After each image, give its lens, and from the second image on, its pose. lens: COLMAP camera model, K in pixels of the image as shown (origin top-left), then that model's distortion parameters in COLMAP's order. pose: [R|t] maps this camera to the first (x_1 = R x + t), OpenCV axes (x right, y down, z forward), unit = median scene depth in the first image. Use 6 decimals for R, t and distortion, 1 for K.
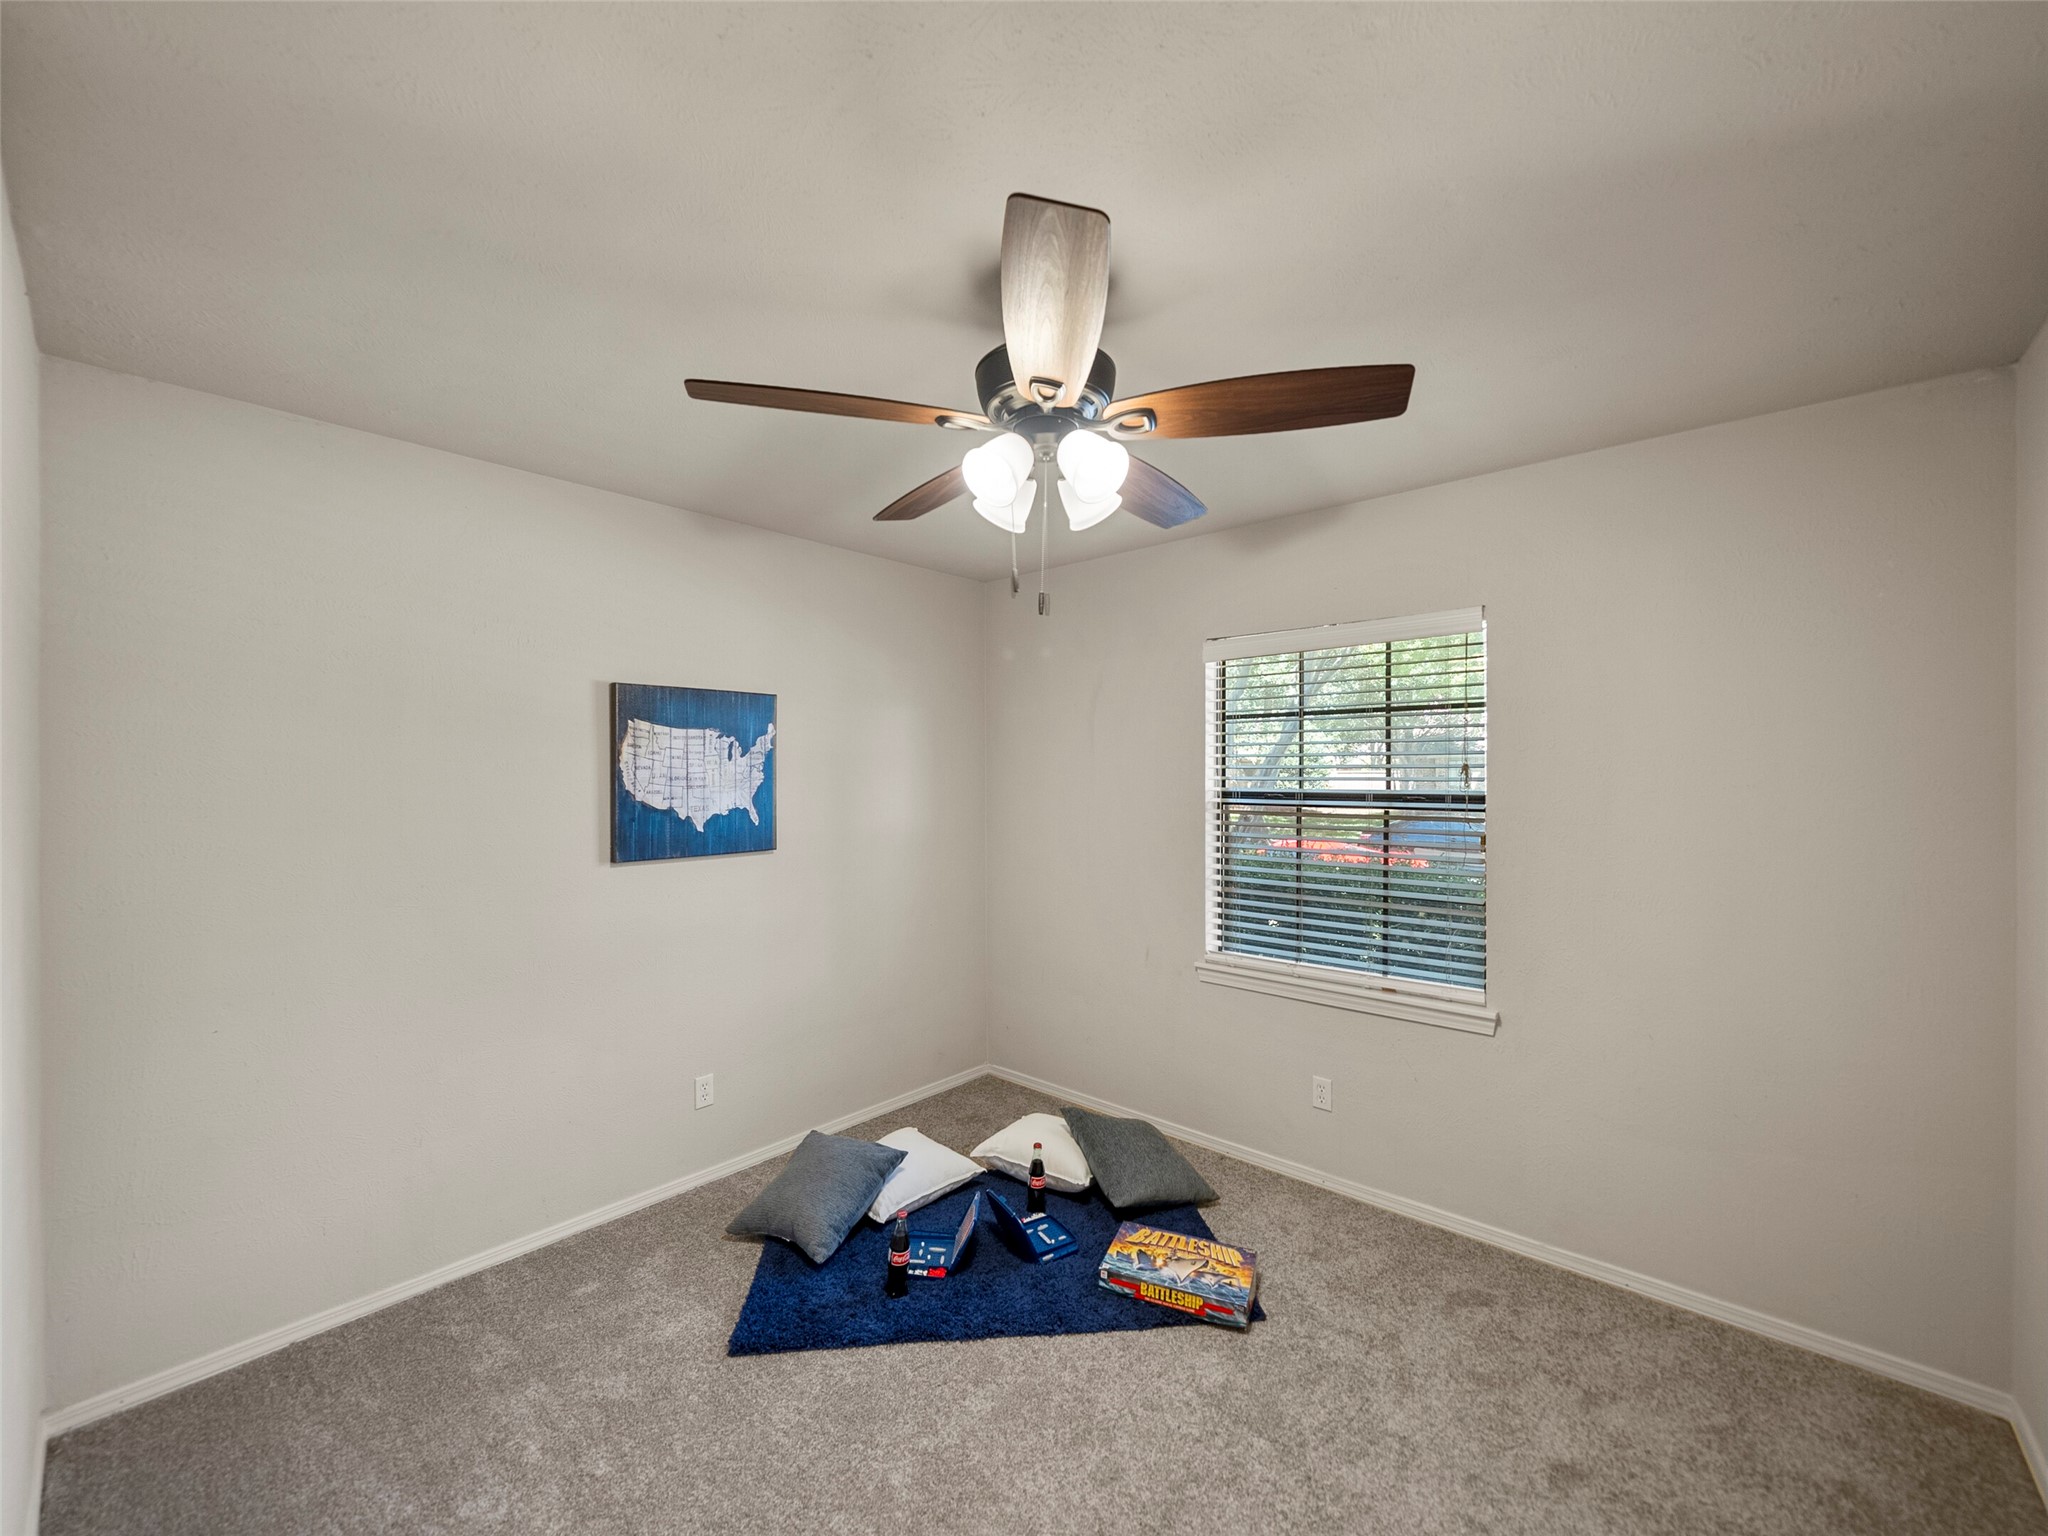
lens RADIAL K [[821.6, 0, 1020.3], [0, 821.6, 763.2], [0, 0, 1]] dist [-0.003838, -0.000015]
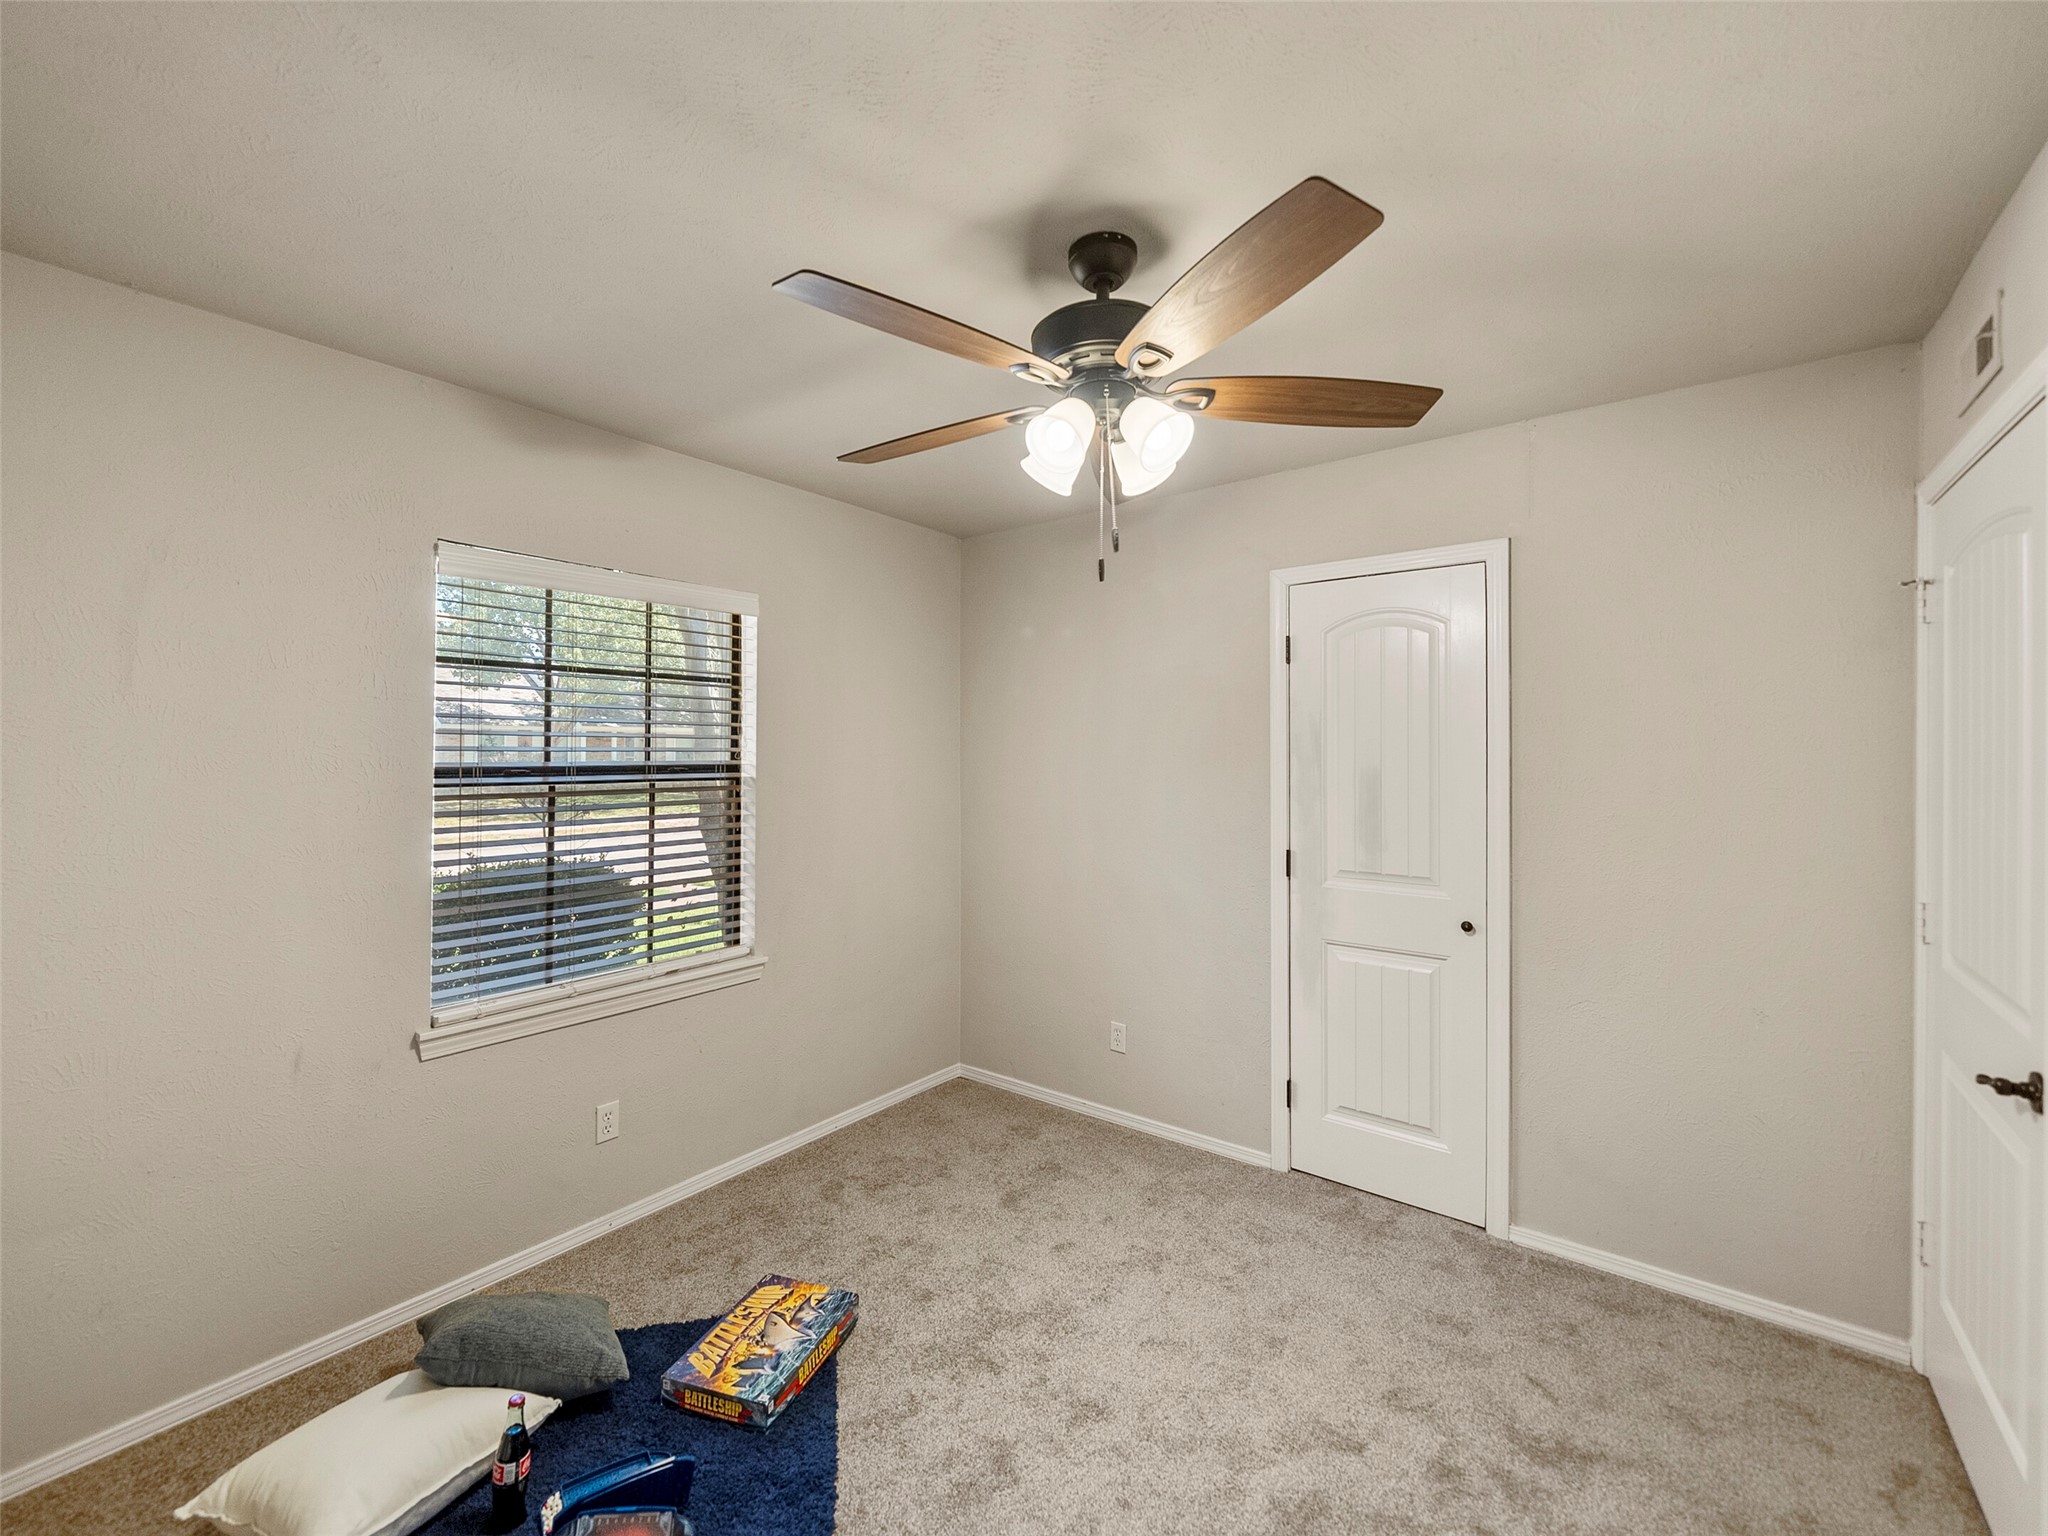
lens RADIAL K [[850.0, 0, 1026.1], [0, 850.0, 744.0], [0, 0, 1]] dist [-0.000955, -0.000047]
pose [[-0.081989, 0.005781, 0.996616, -0.571073], [-0.018343, 0.999805, -0.007309, 0.012826], [-0.996464, -0.018880, -0.081867, 0.687105]]
